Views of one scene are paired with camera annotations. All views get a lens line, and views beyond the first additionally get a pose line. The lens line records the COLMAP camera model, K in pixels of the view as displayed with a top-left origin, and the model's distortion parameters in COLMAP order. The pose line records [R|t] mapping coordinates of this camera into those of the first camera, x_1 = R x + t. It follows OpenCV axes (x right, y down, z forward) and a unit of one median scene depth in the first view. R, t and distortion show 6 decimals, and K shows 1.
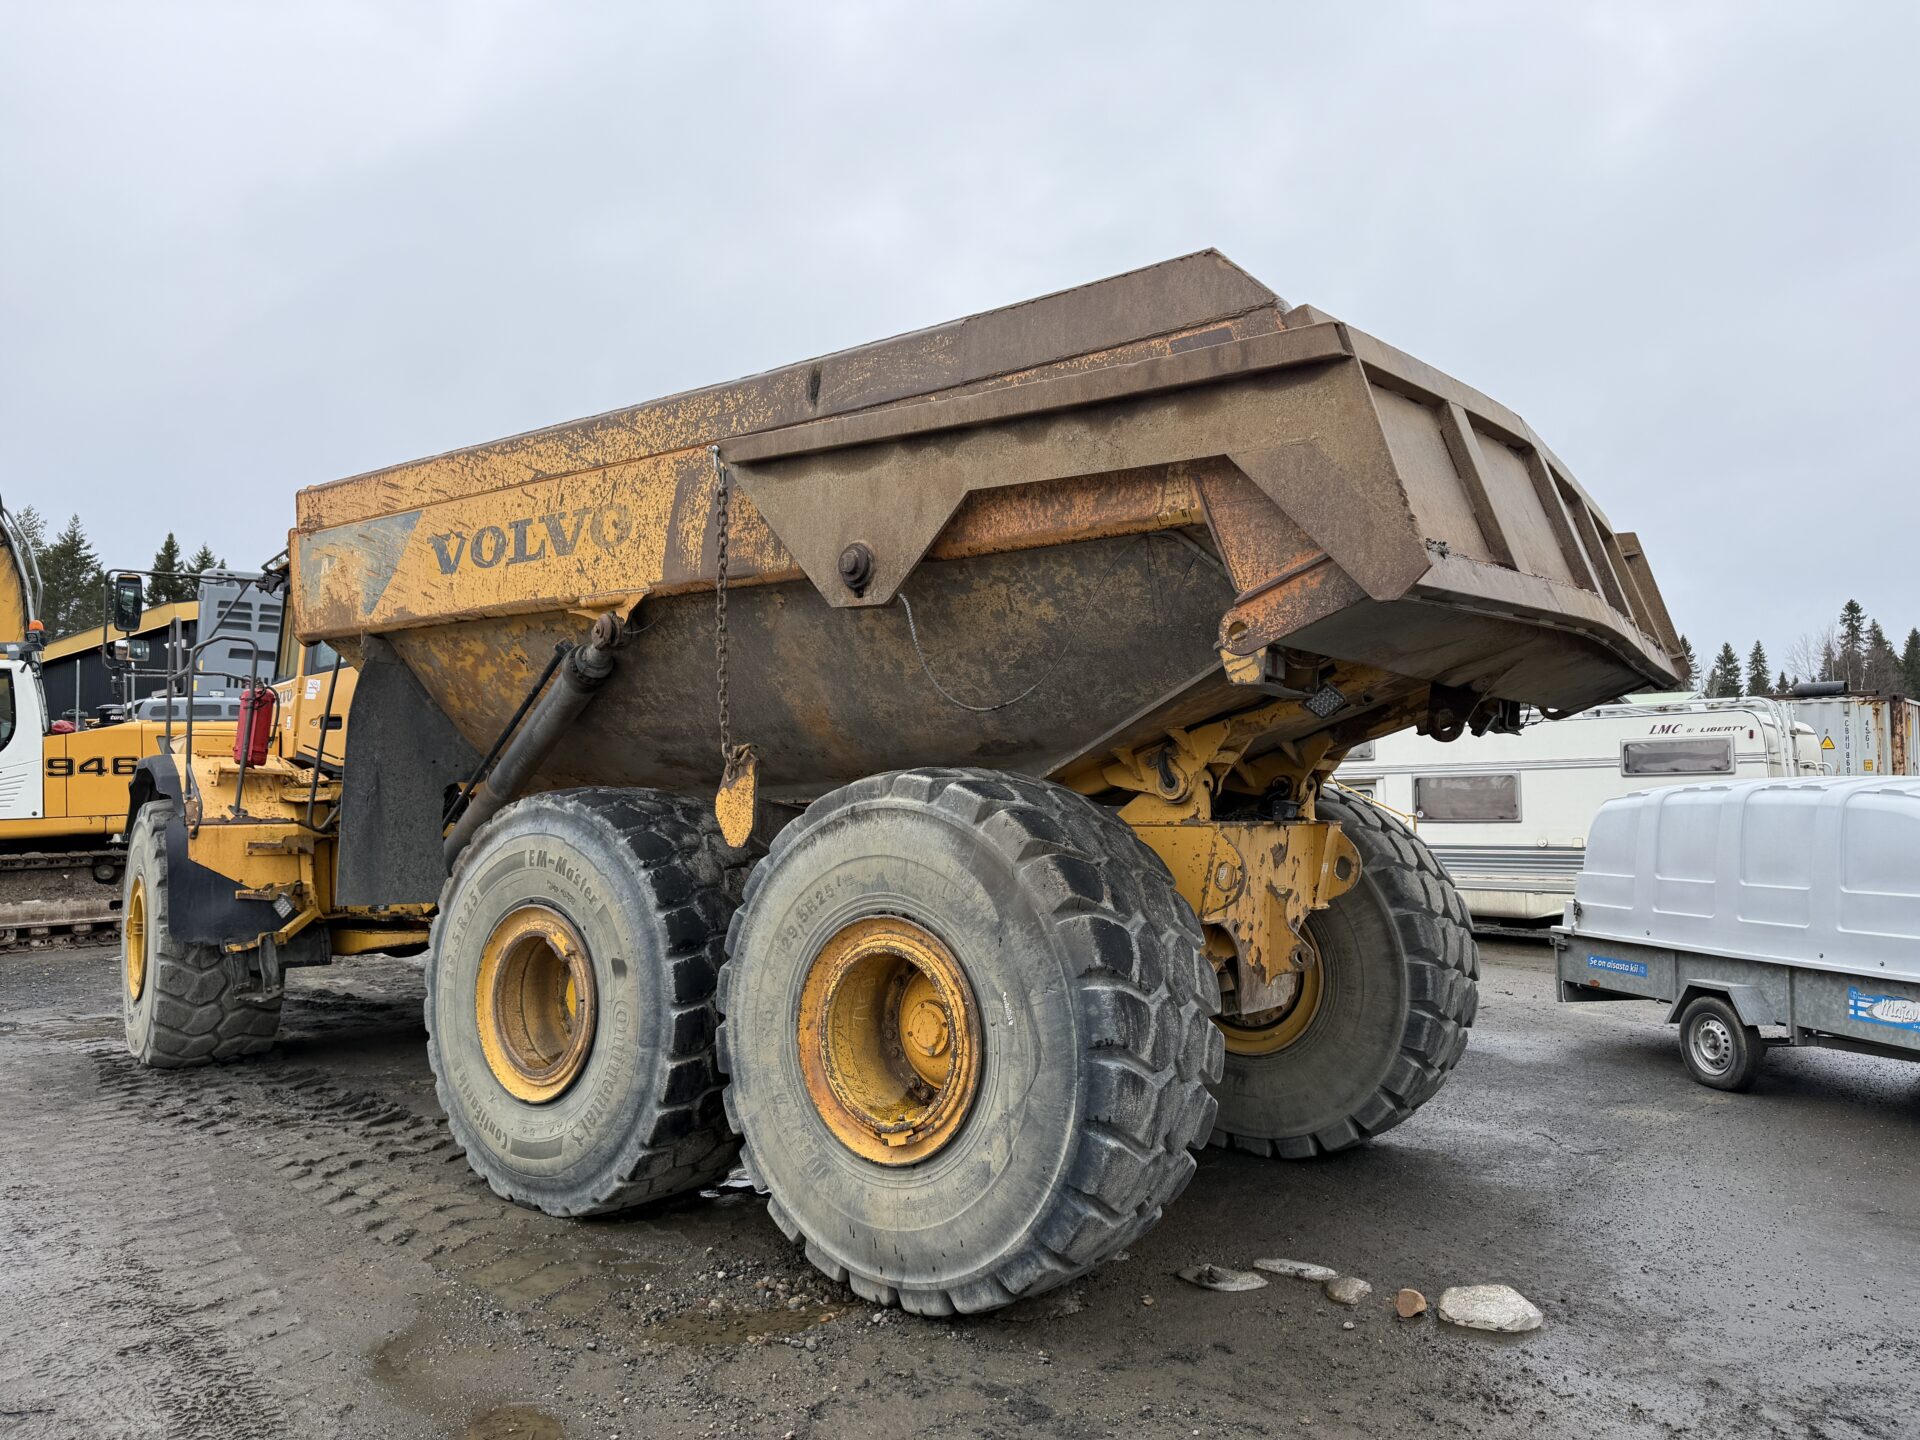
lens RADIAL K [[1338.1, 0, 968.8], [0, 1338.1, 725.3], [0, 0, 1]] dist [0.136558, -0.213620]
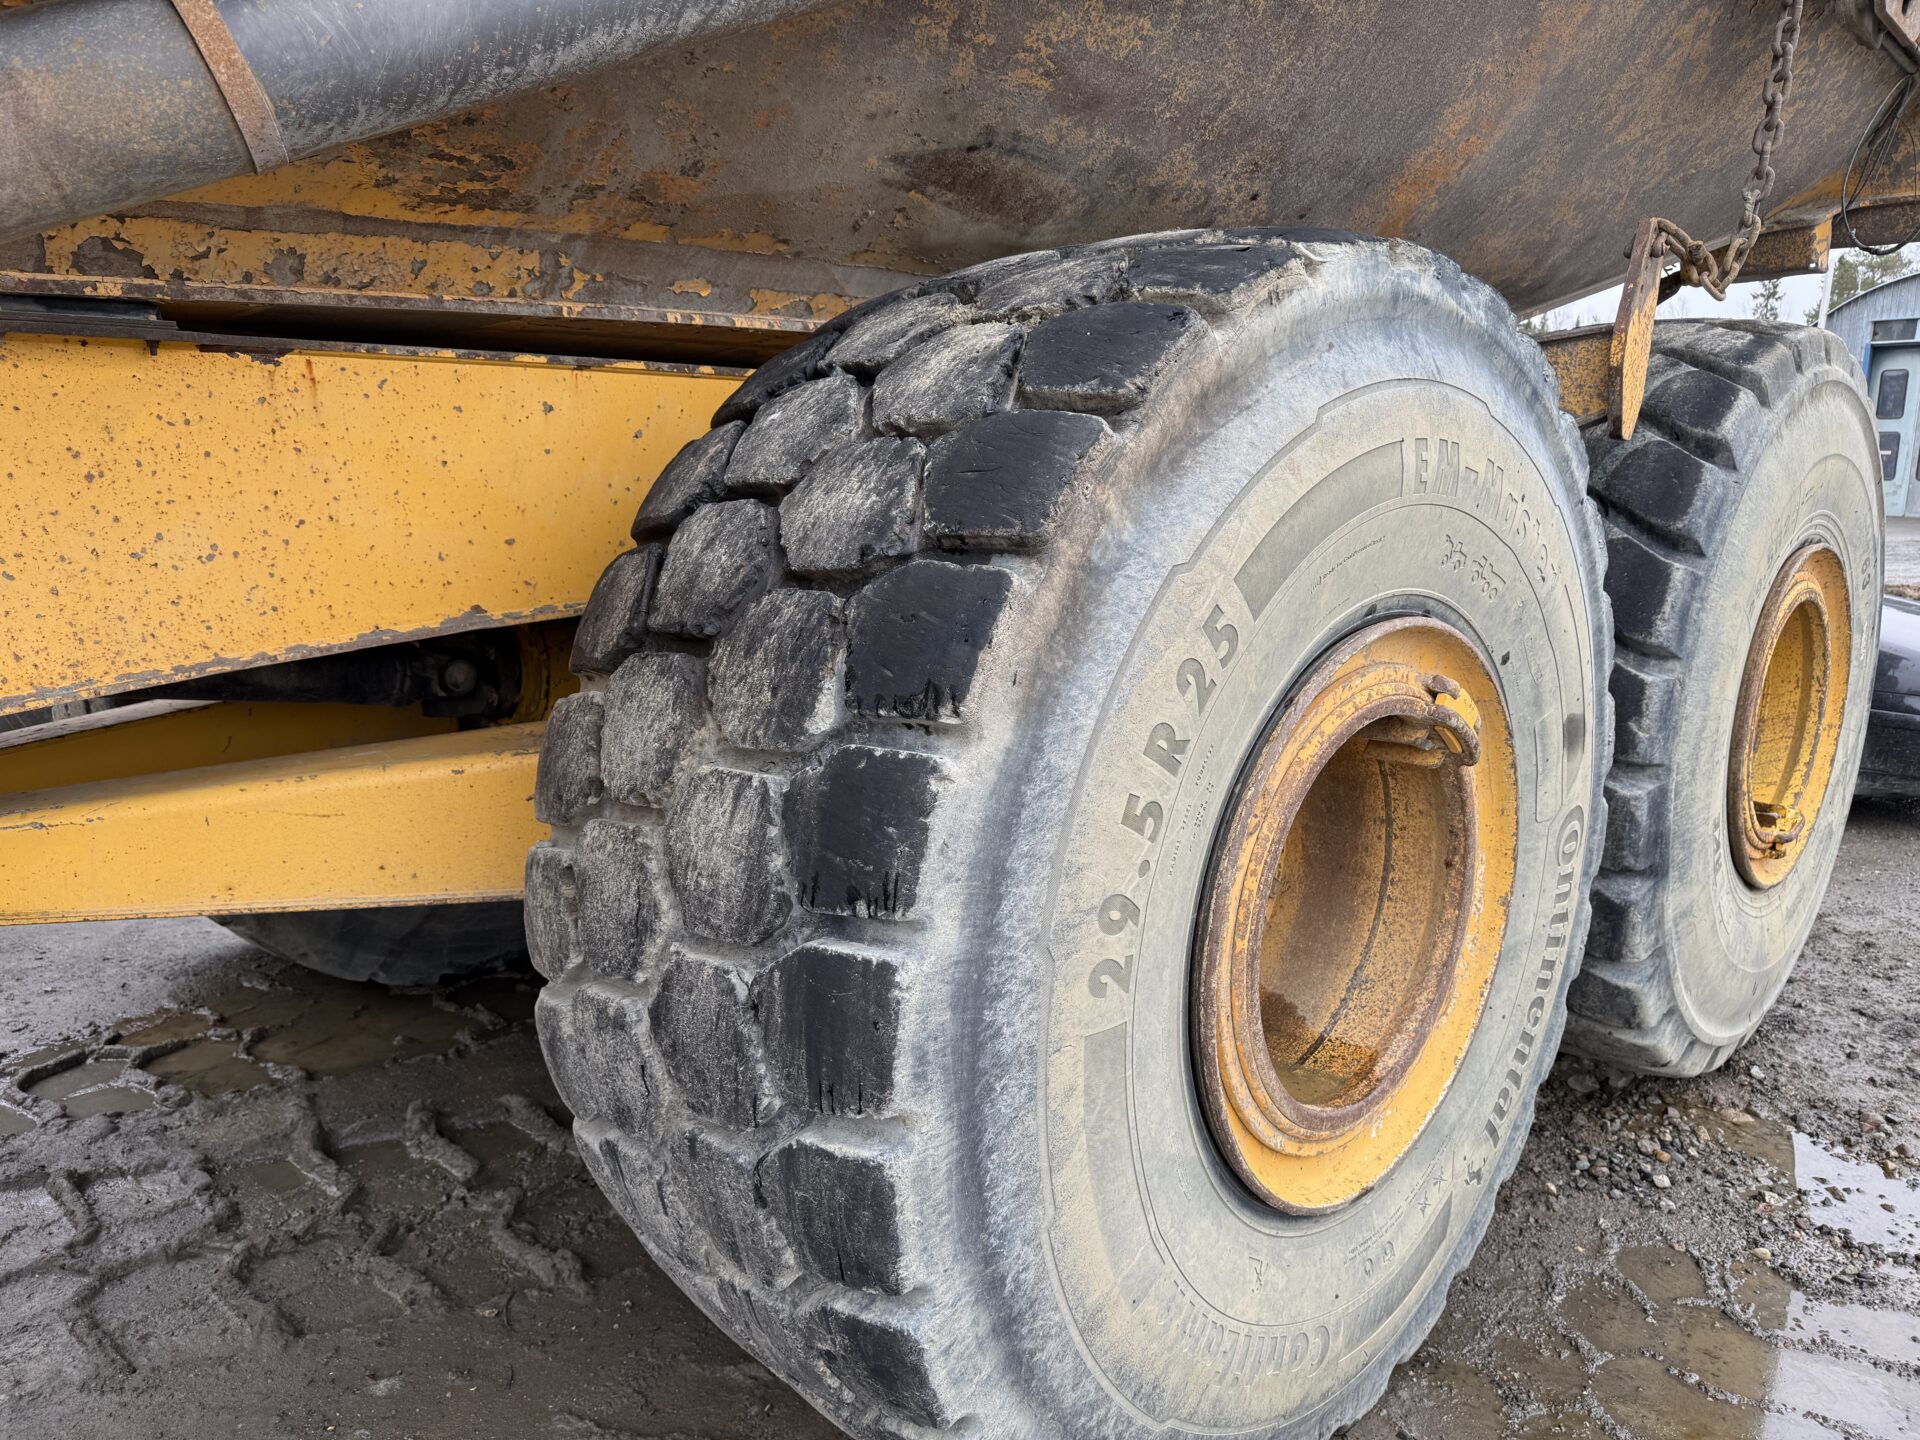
lens RADIAL K [[1337.6, 0, 965.8], [0, 1337.6, 728.1], [0, 0, 1]] dist [0.064618, -0.072522]
pose [[0.136164, -0.192946, 0.971716, -0.677809], [-0.084427, 0.975023, 0.205433, 0.108379], [-0.987082, -0.110011, 0.116473, 1.128857]]
